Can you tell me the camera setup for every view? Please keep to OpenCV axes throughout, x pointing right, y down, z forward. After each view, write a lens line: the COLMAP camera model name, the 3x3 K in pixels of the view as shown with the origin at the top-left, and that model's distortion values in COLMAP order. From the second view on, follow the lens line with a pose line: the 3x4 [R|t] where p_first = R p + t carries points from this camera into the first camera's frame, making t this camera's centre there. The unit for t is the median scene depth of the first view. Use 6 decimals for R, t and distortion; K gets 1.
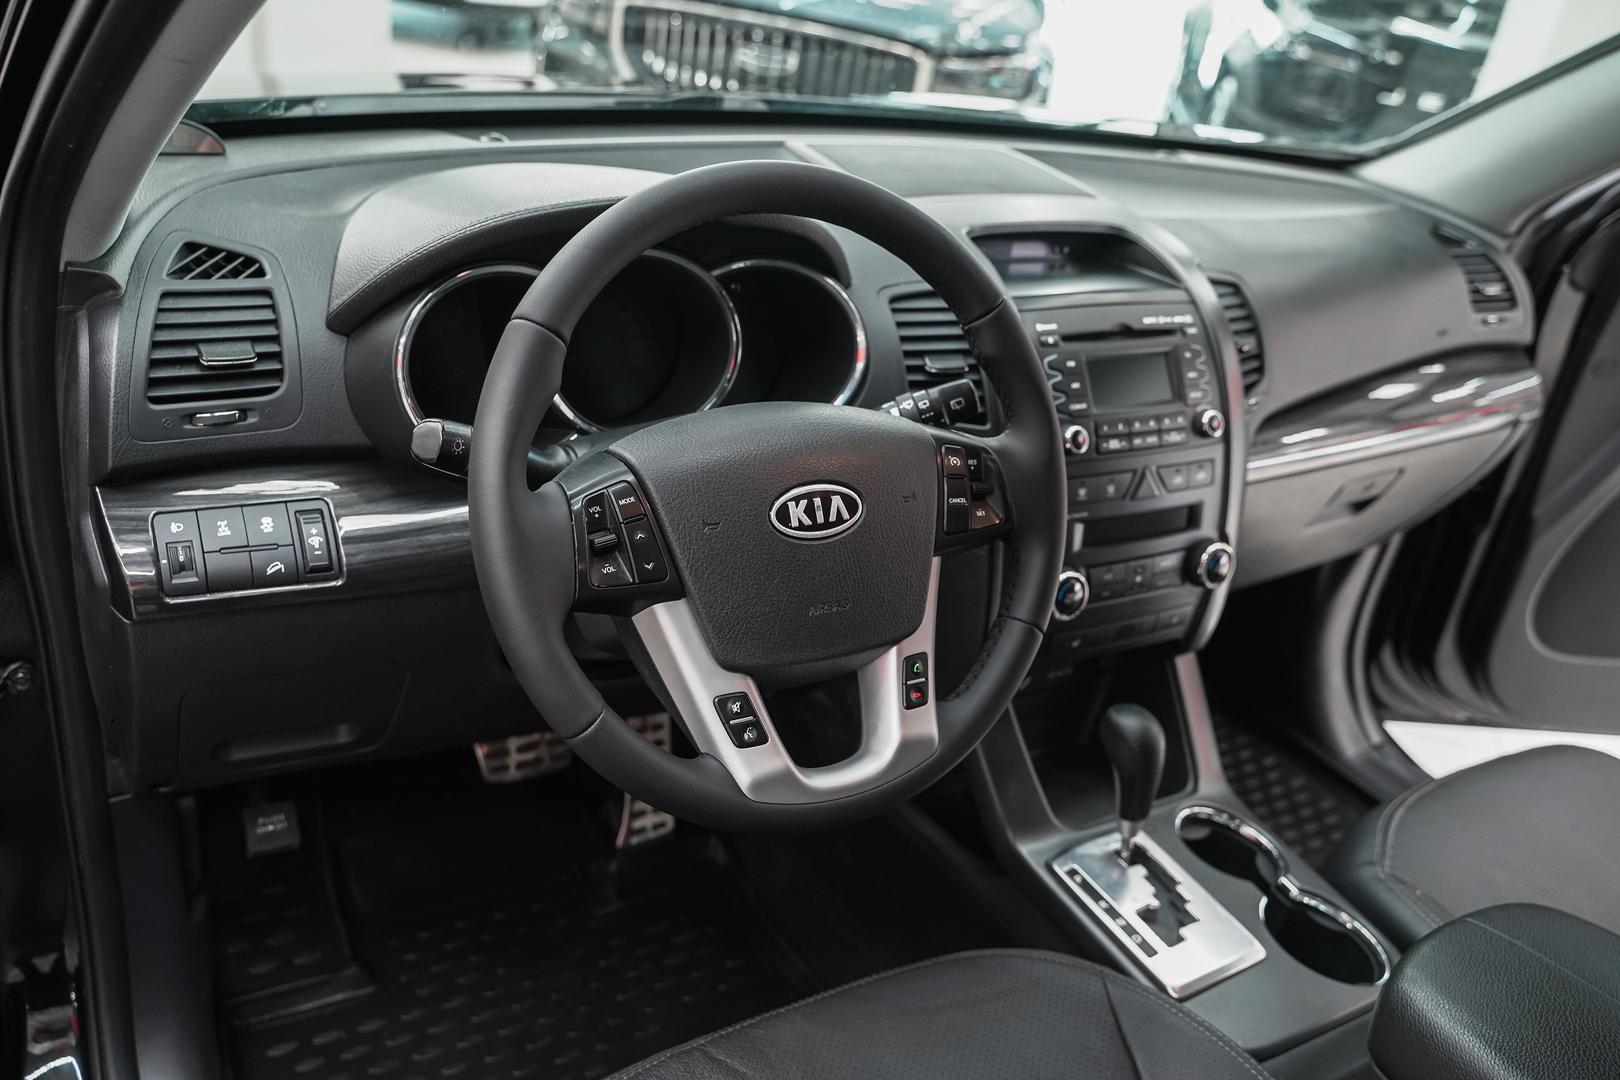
lens RADIAL K [[1330.9, 0, 810.0], [0, 1330.9, 540.0], [0, 0, 1]] dist [-0.009386, -0.002953]
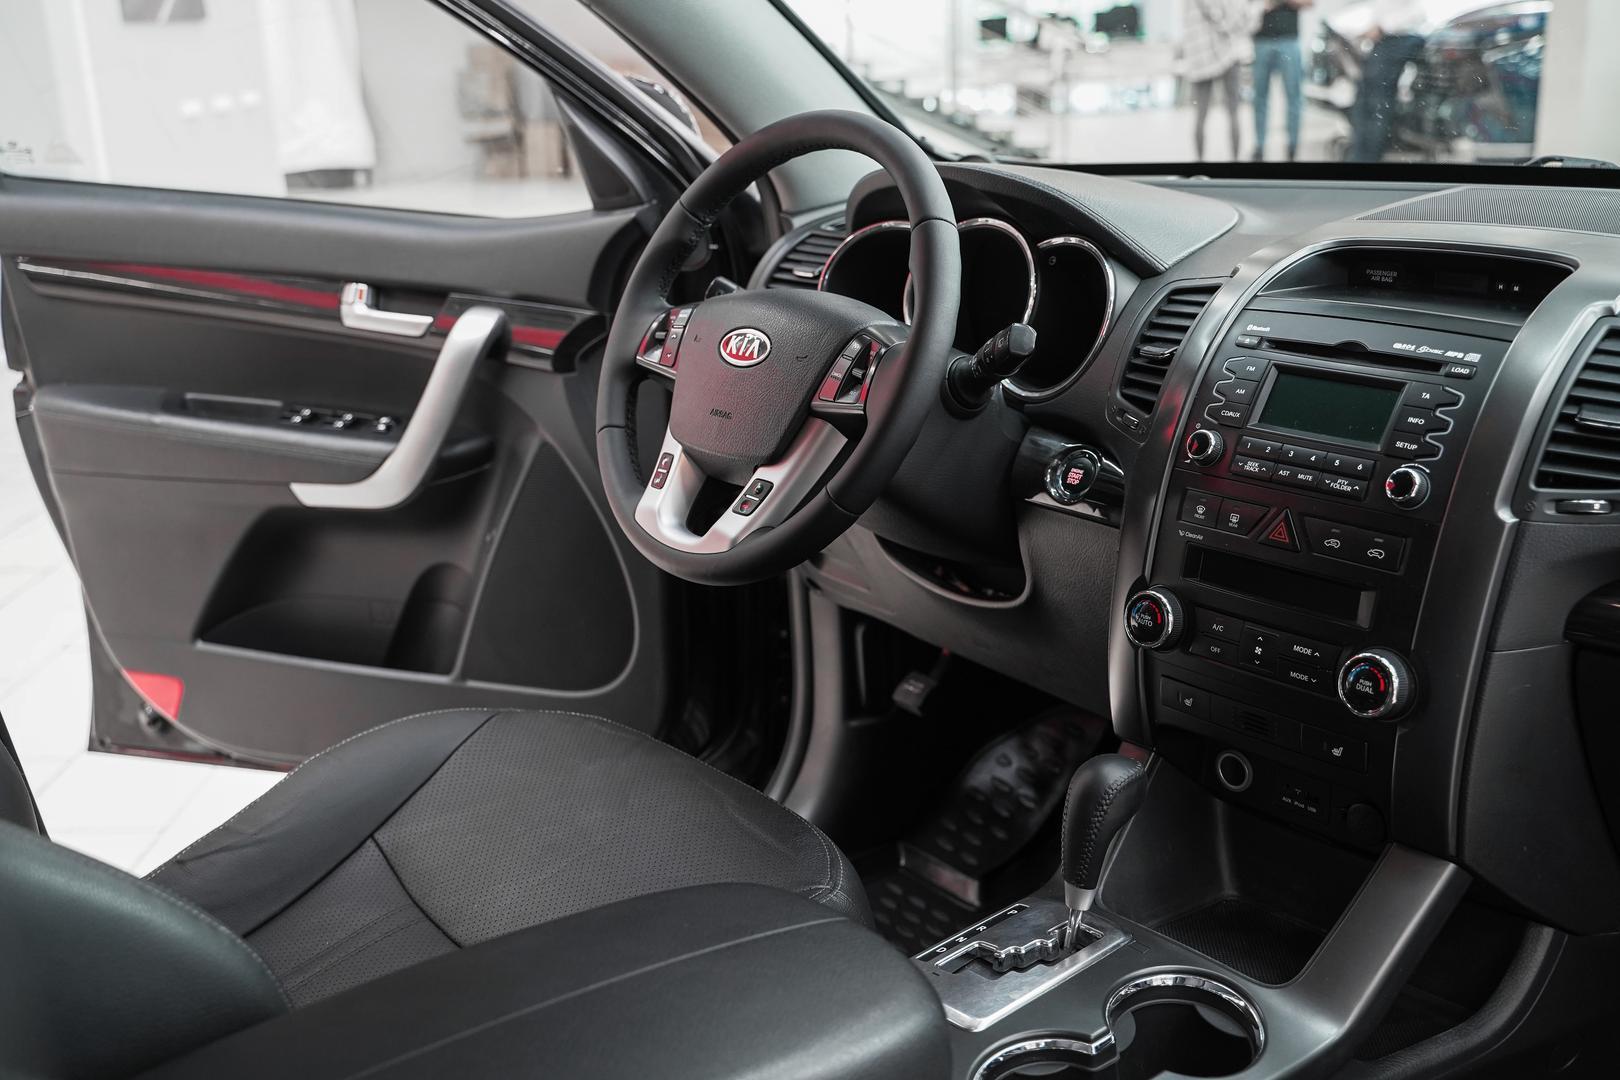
lens RADIAL K [[1711.7, 0, 788.9], [0, 1711.7, 530.5], [0, 0, 1]] dist [0.001764, 0.000986]
pose [[0.133263, 0.137305, -0.981523, 1.260340], [-0.402515, 0.912498, 0.072999, 0.002401], [0.905661, 0.385350, 0.176870, 0.576863]]
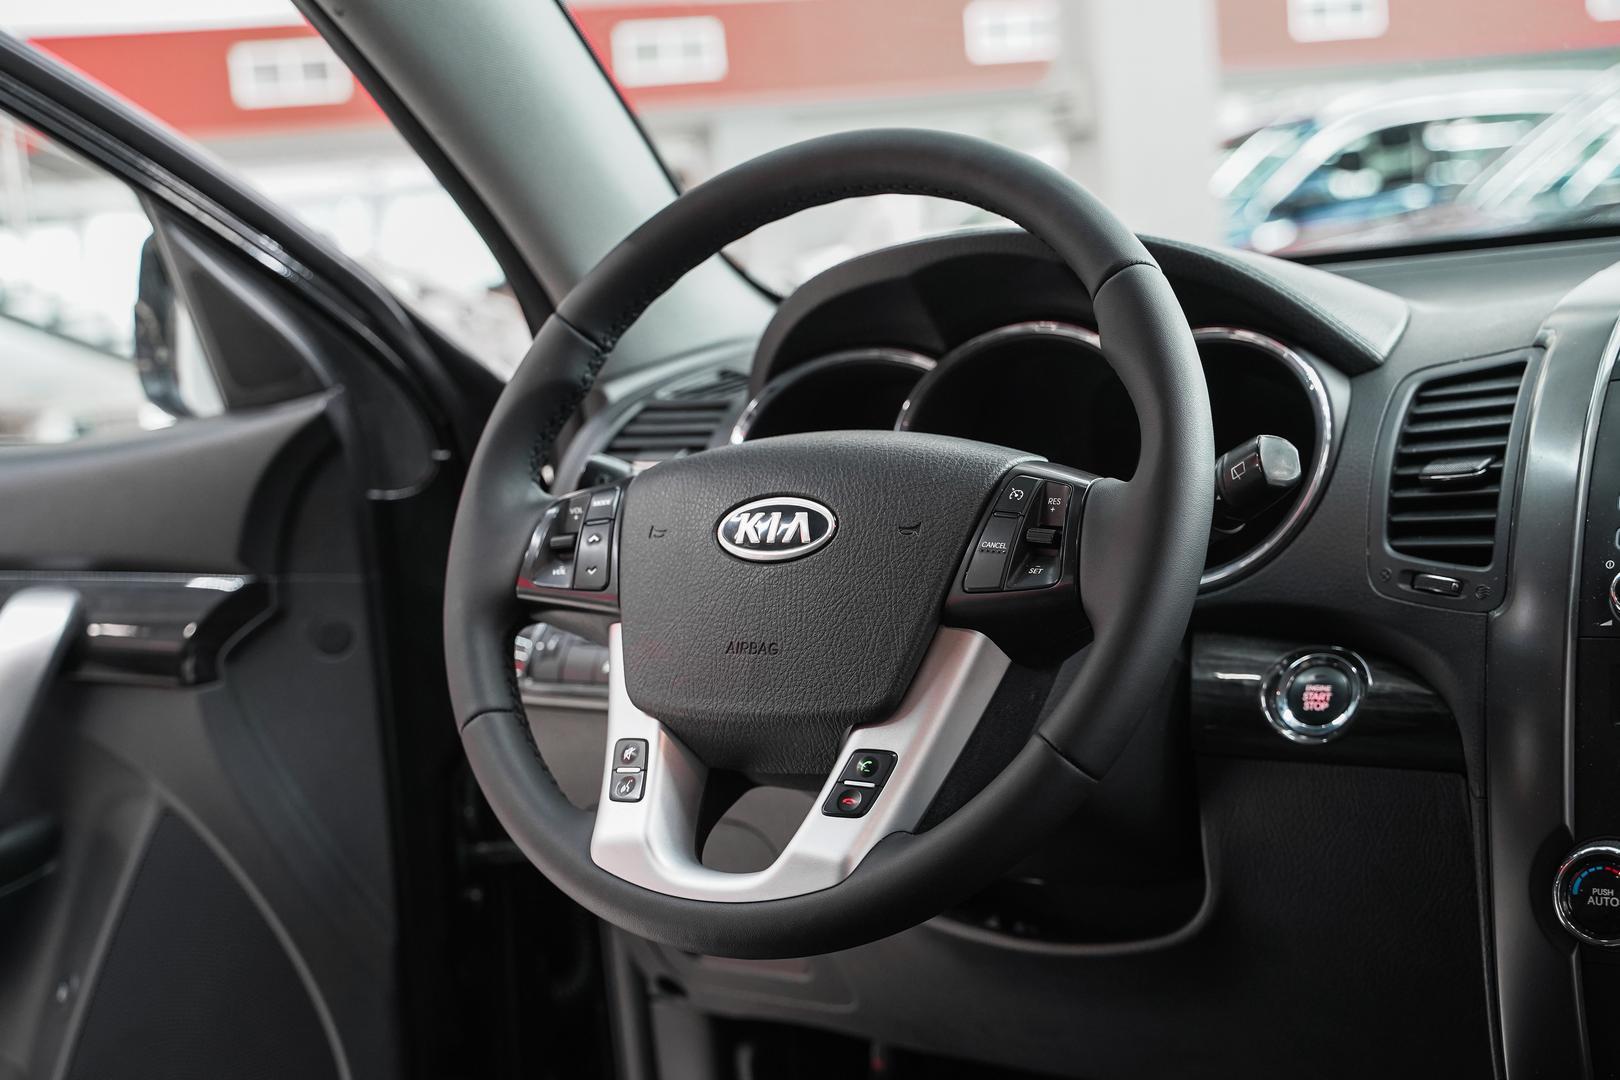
lens RADIAL K [[2273.6, 0, 761.4], [0, 2273.6, 544.2], [0, 0, 1]] dist [-0.000855, -0.001677]
pose [[0.420002, -0.070354, -0.904792, 0.858455], [-0.281155, 0.937851, -0.203437, 0.184607], [0.862873, 0.339831, 0.374119, 0.360883]]
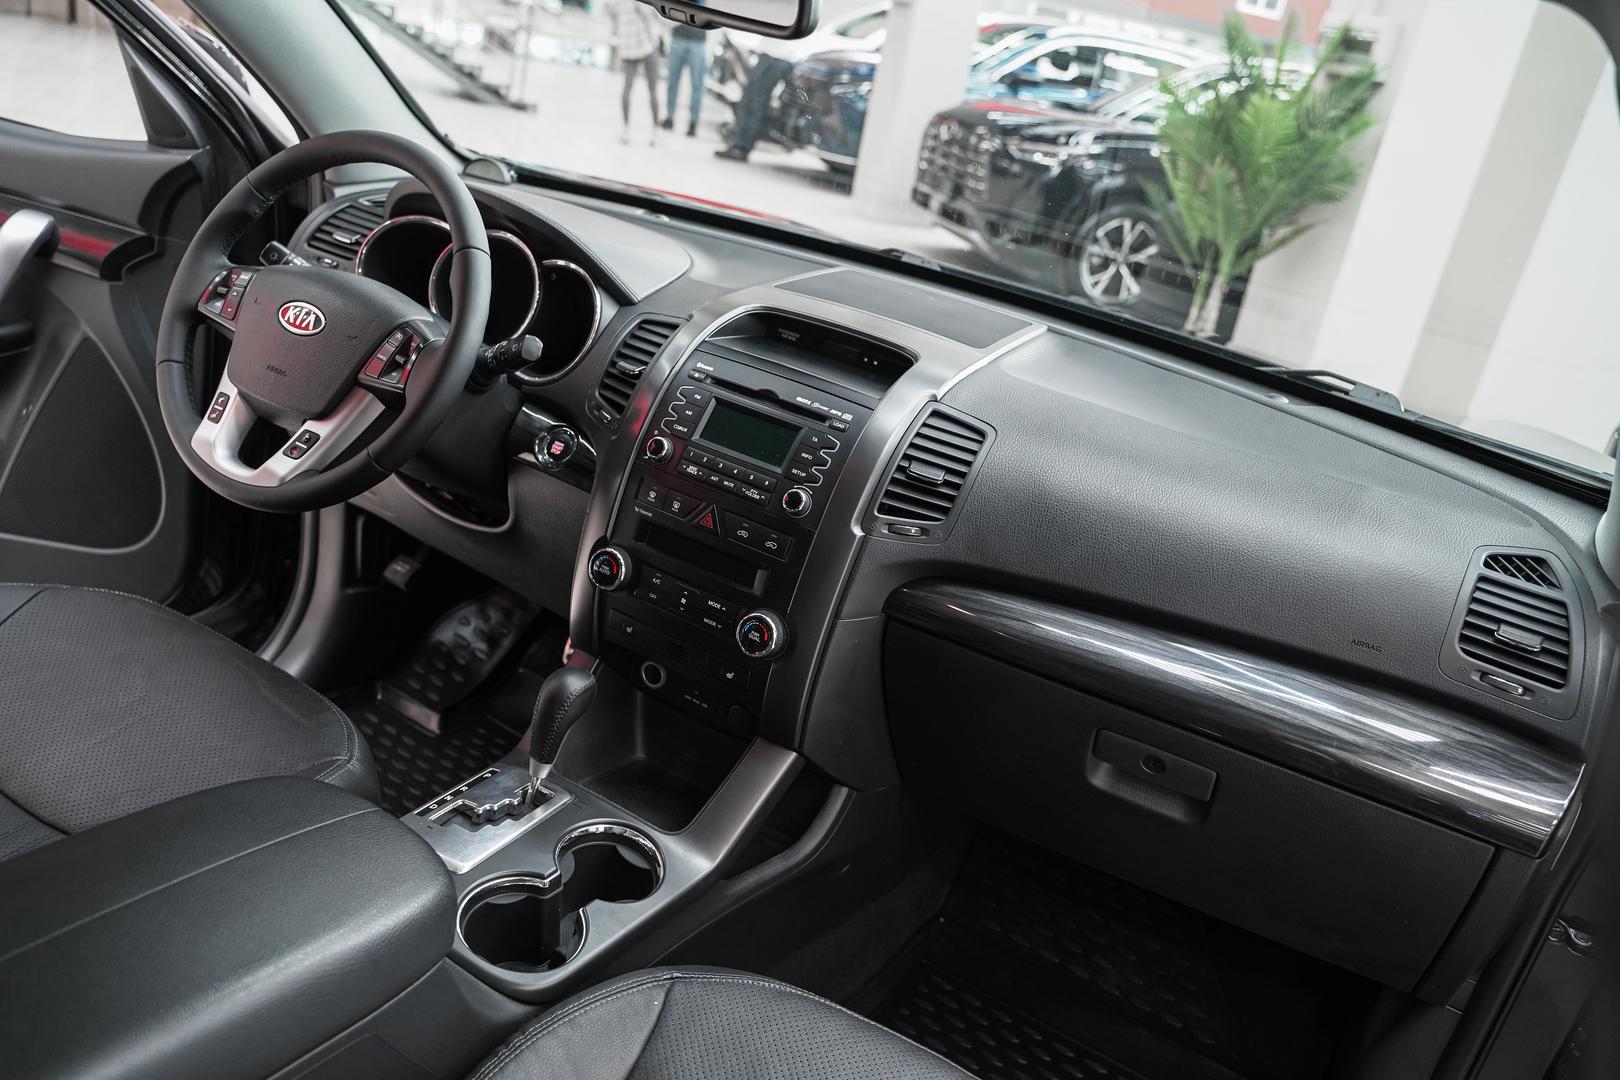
lens RADIAL K [[1299.1, 0, 810.0], [0, 1299.1, 540.0], [0, 0, 1]] dist [-0.016005, 0.004204]
pose [[0.489324, 0.275076, -0.827584, 1.249816], [-0.500003, 0.865989, -0.007795, -0.062669], [0.714534, 0.417609, 0.561288, 0.473557]]
